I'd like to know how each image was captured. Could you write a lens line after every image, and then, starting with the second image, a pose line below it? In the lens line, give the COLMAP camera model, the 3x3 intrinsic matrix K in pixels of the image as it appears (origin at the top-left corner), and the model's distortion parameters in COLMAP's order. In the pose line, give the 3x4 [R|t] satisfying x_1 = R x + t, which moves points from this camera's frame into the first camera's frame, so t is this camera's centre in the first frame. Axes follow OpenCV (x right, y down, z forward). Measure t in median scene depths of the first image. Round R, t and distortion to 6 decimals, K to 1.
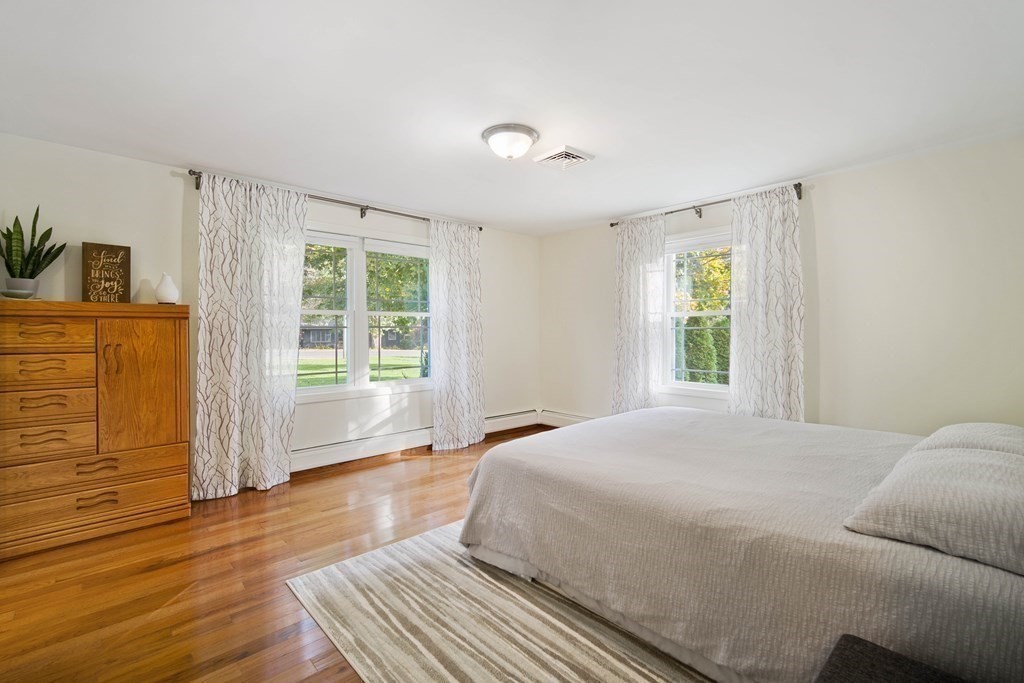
lens RADIAL K [[452.8, 0, 508.7], [0, 452.8, 327.4], [0, 0, 1]] dist [0.010520, -0.000614]
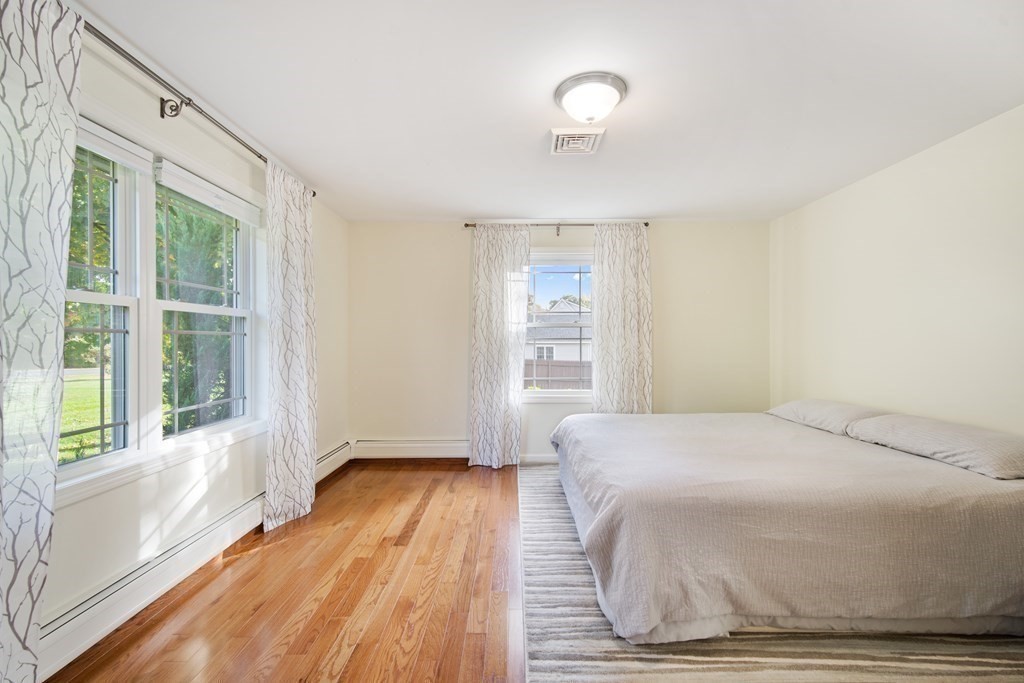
lens RADIAL K [[444.0, 0, 510.1], [0, 444.0, 340.5], [0, 0, 1]] dist [0.010576, -0.000439]
pose [[0.682134, 0.004093, 0.731215, -0.505214], [-0.006777, 0.999977, 0.000725, 0.007342], [-0.731196, -0.005450, 0.682146, 0.441806]]
